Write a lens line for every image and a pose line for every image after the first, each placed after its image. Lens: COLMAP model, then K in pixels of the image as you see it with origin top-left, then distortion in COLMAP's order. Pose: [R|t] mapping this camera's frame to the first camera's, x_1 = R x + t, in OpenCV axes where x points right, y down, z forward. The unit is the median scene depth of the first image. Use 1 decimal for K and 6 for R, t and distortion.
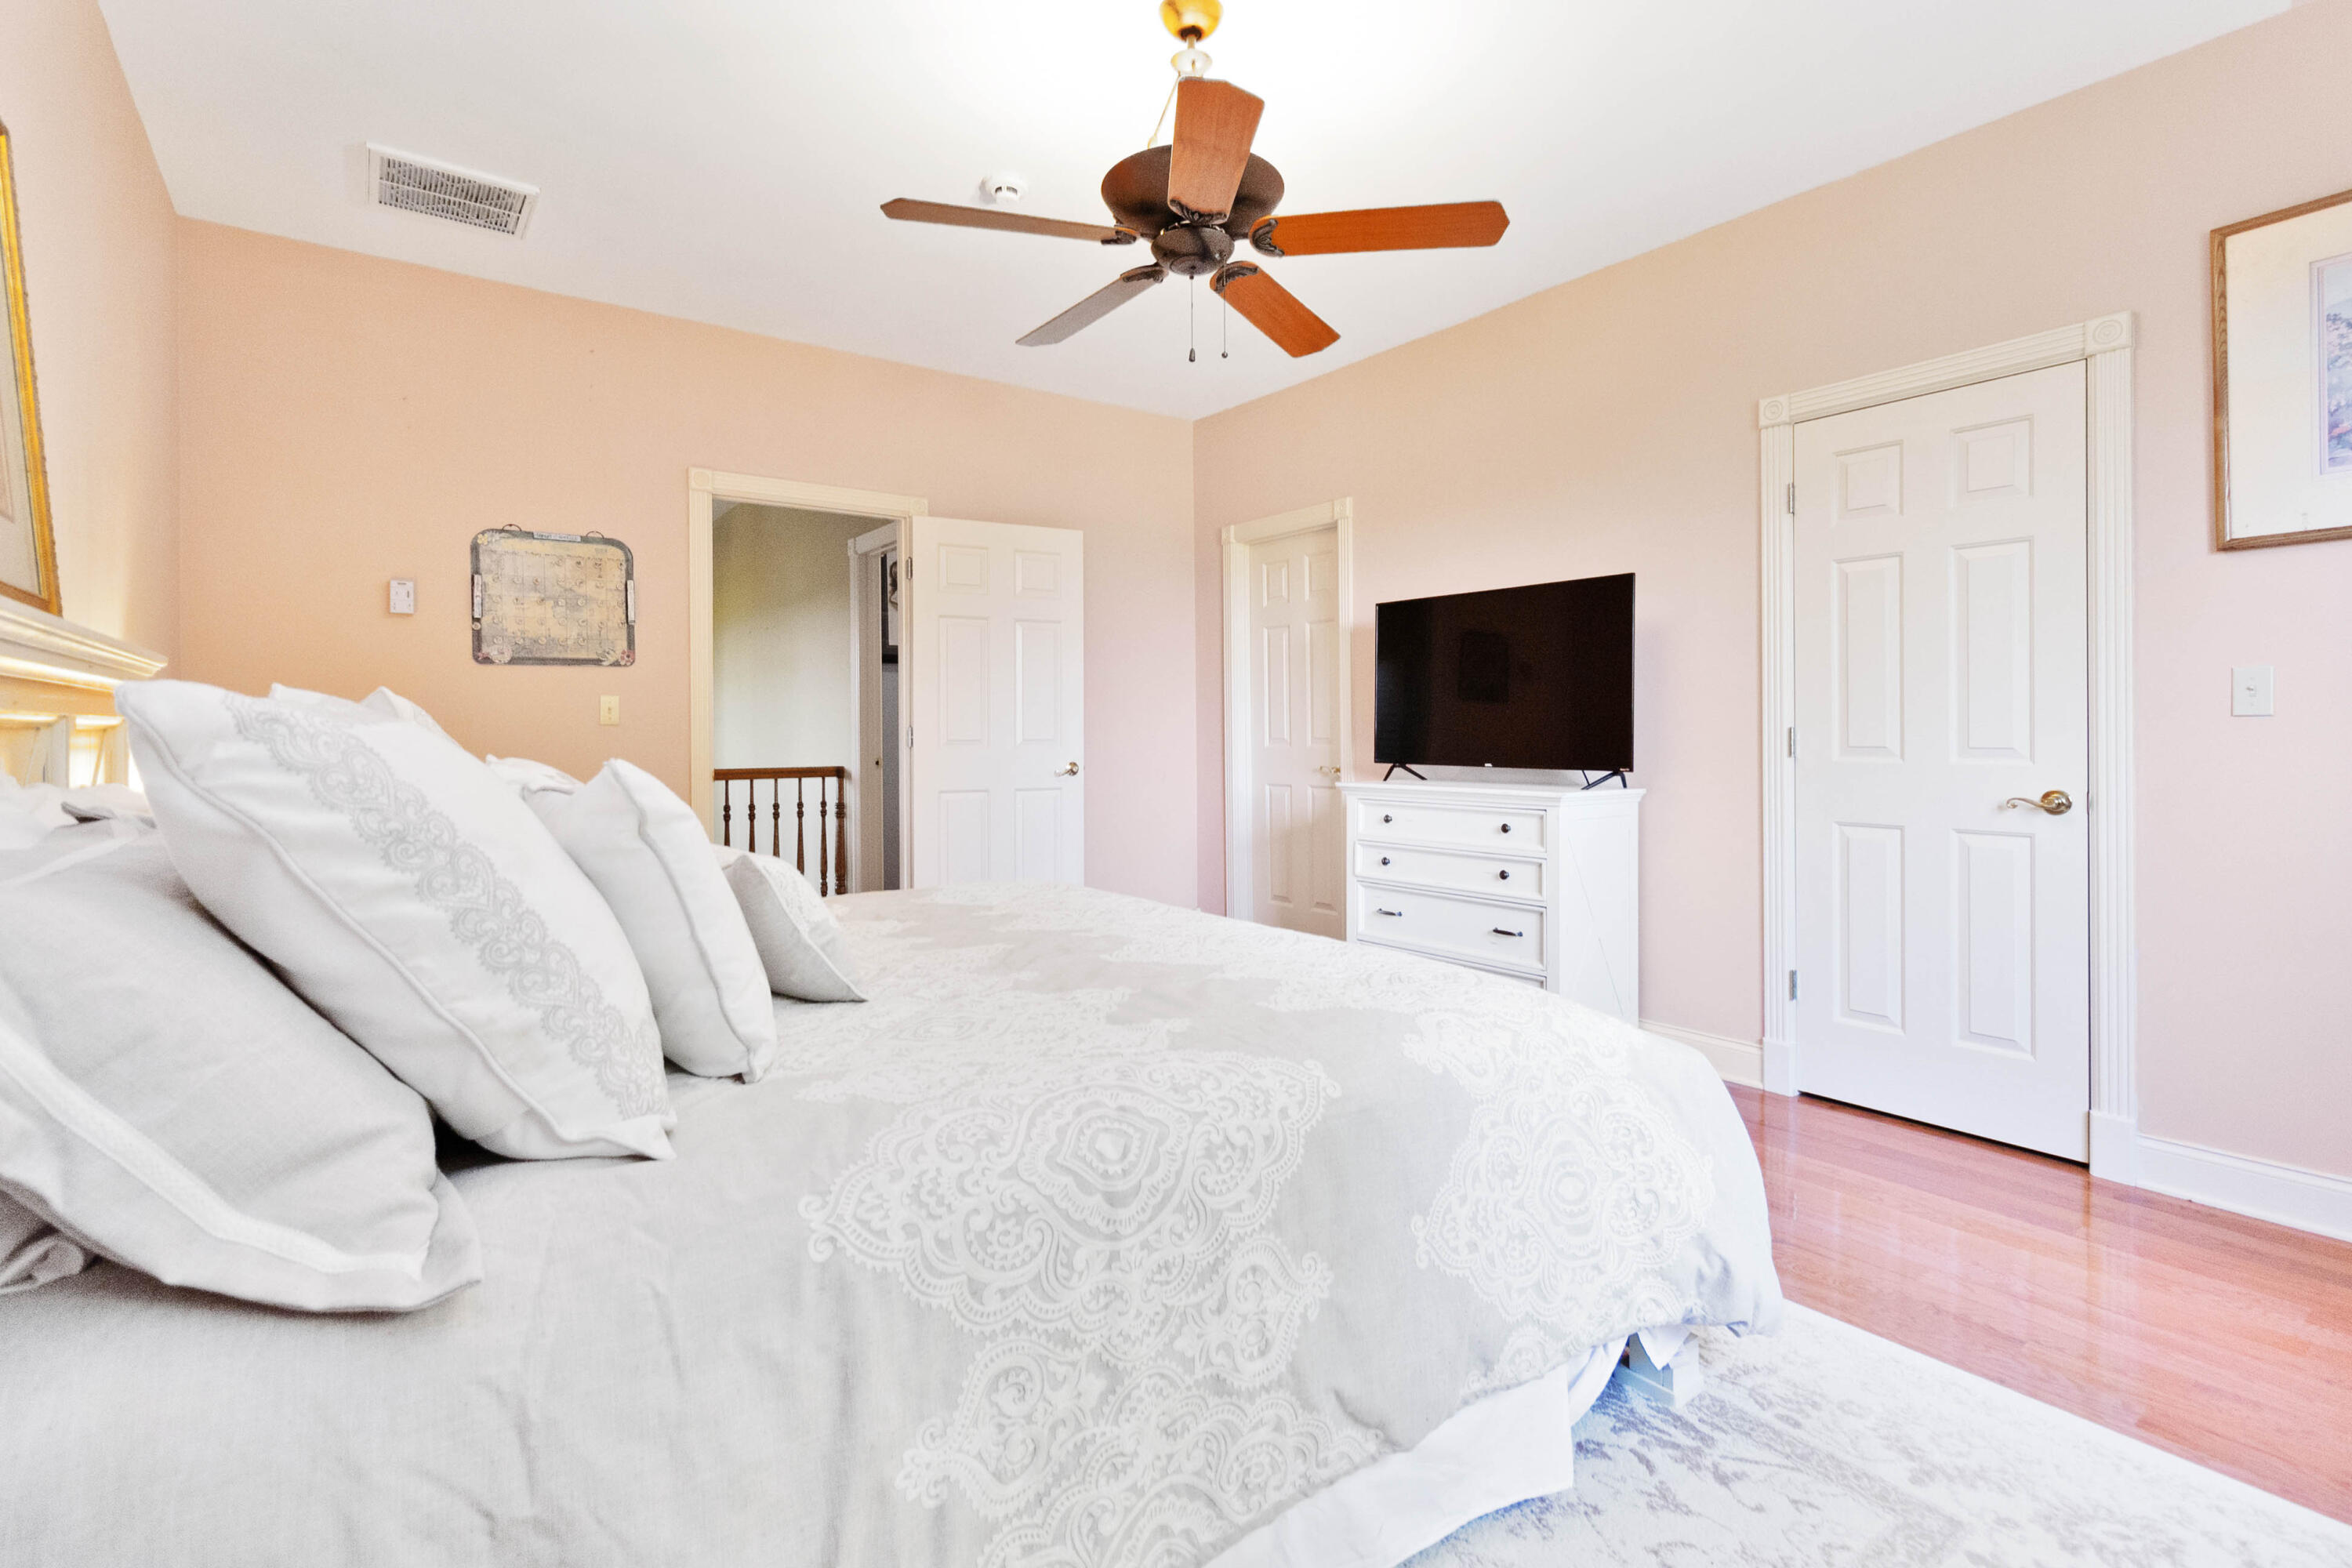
lens RADIAL K [[1102.6, 0, 1163.3], [0, 1102.6, 739.7], [0, 0, 1]] dist [0.001326, -0.000190]
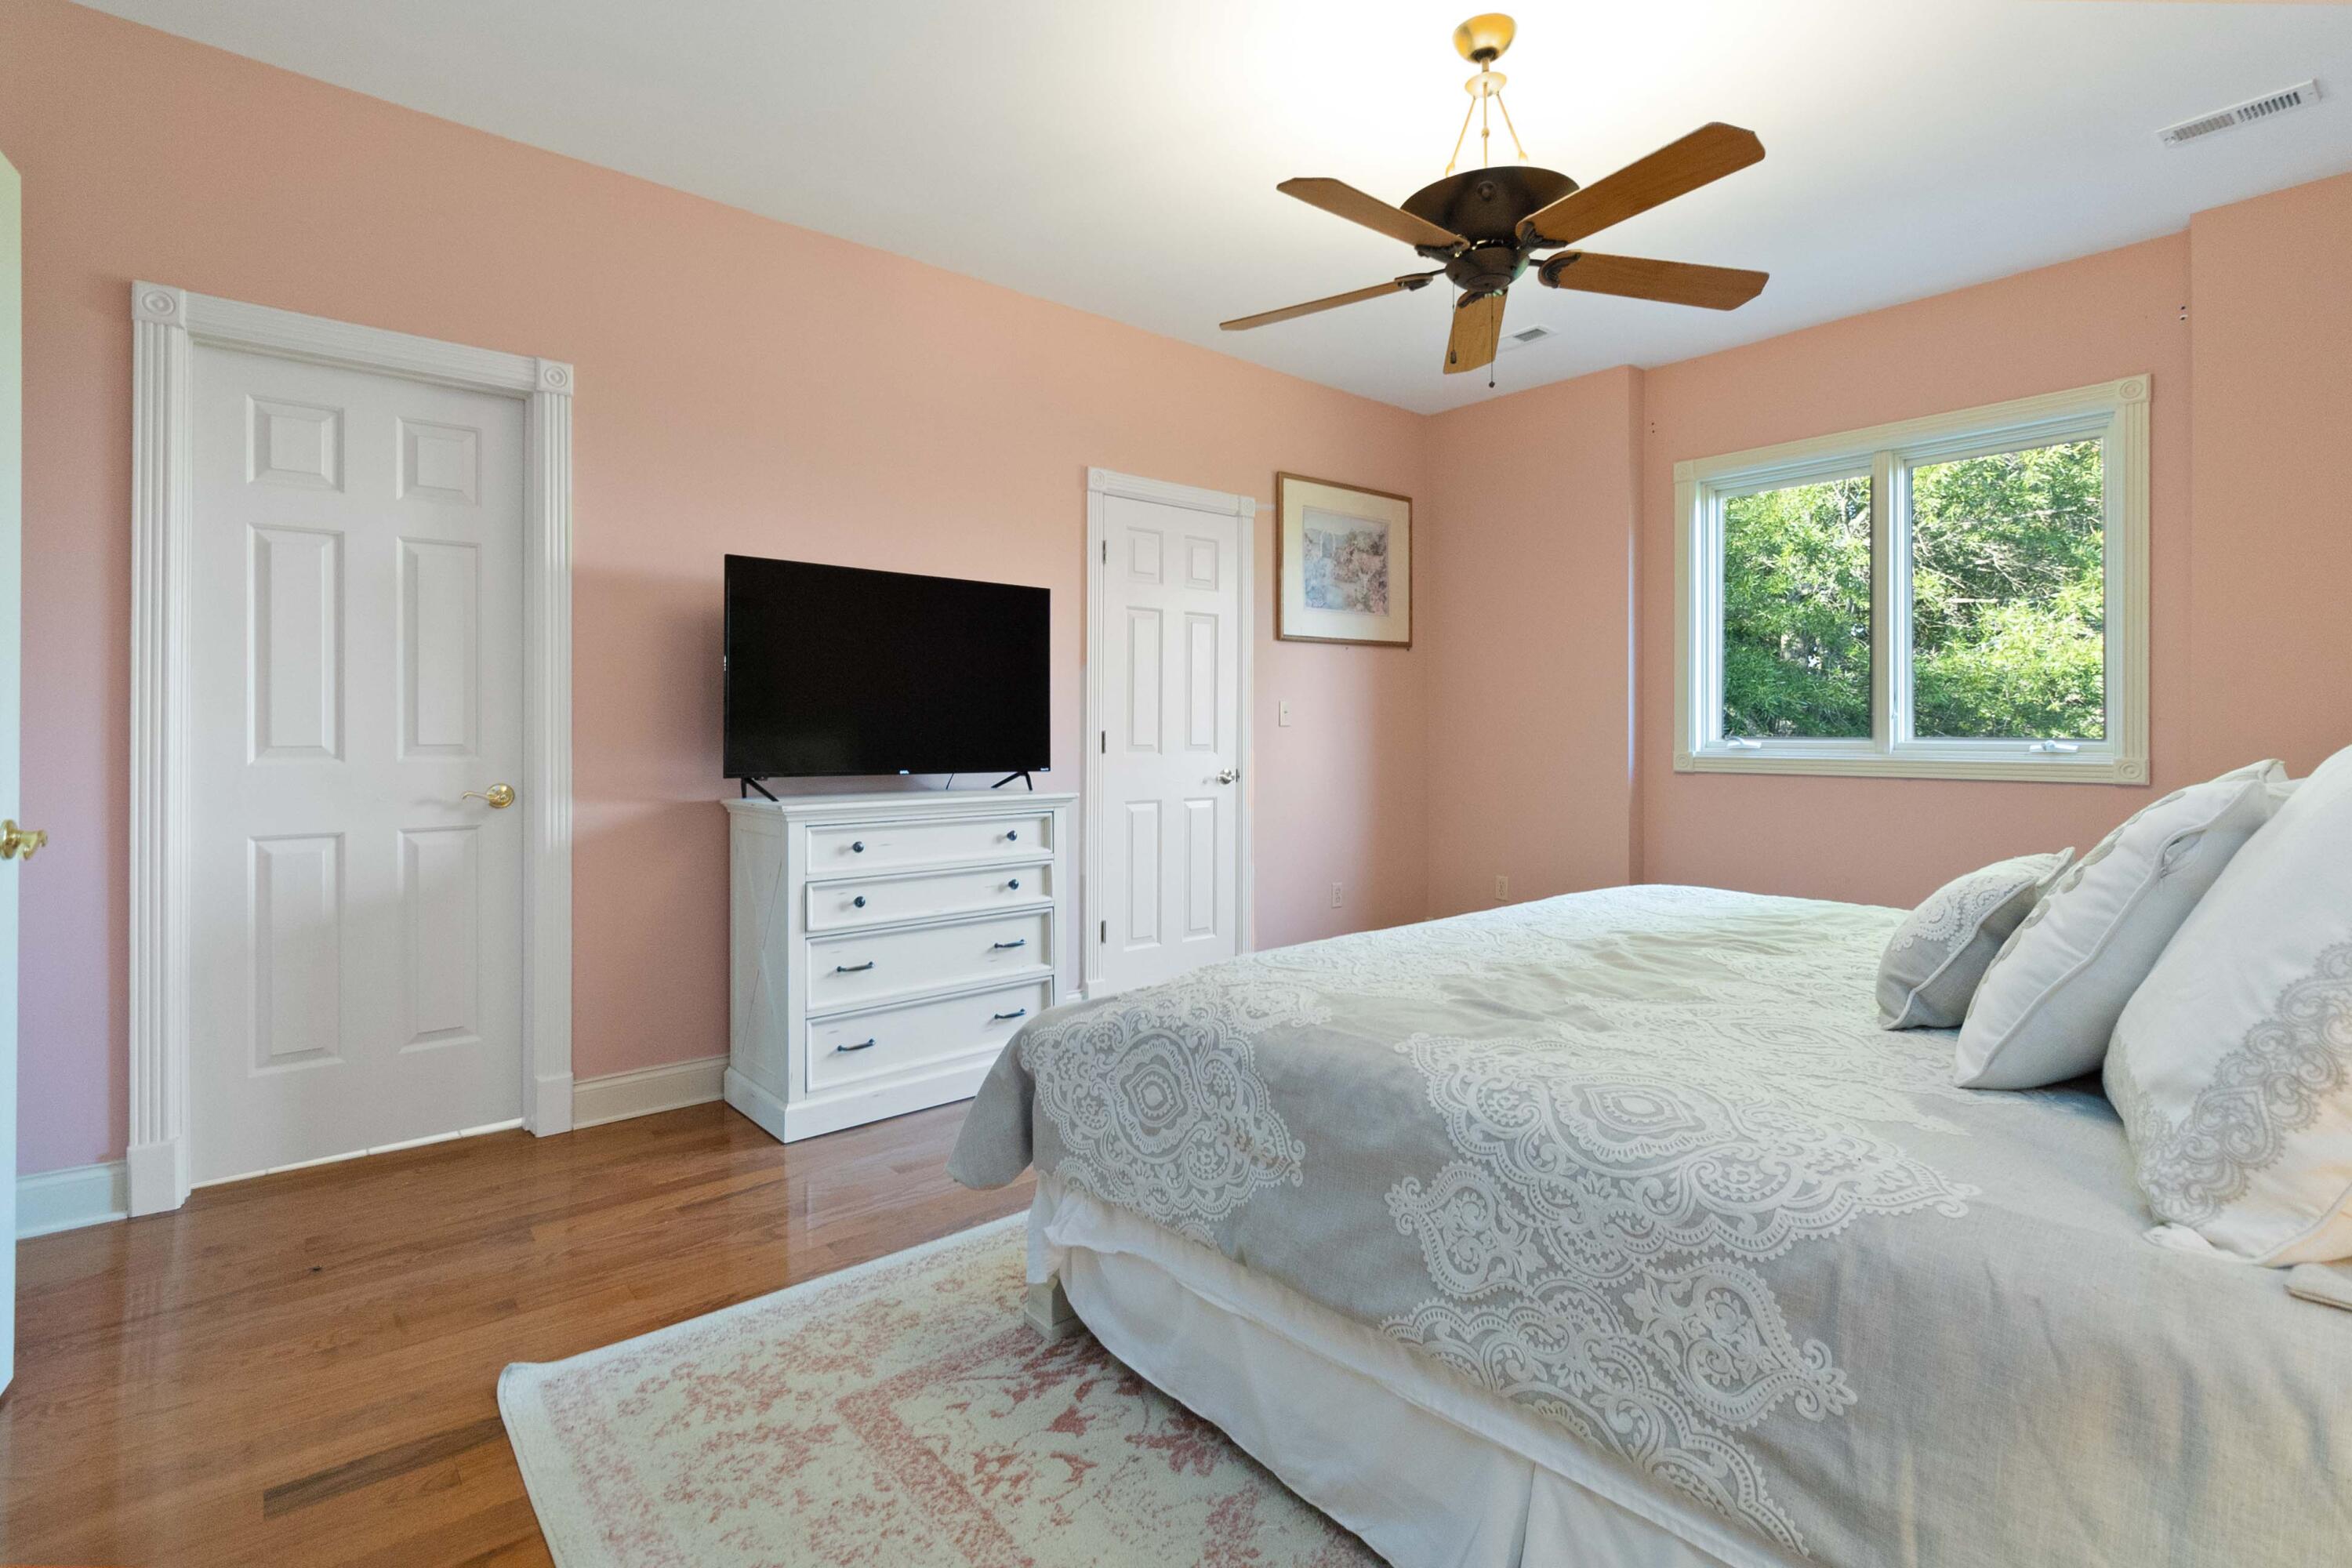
lens RADIAL K [[1102.6, 0, 1164.5], [0, 1102.6, 725.5], [0, 0, 1]] dist [0.001326, -0.000190]
pose [[-0.071853, 0.002431, 0.997412, -0.640834], [0.002174, 0.999995, -0.002281, -0.012990], [-0.997413, 0.002004, -0.071858, 0.917010]]
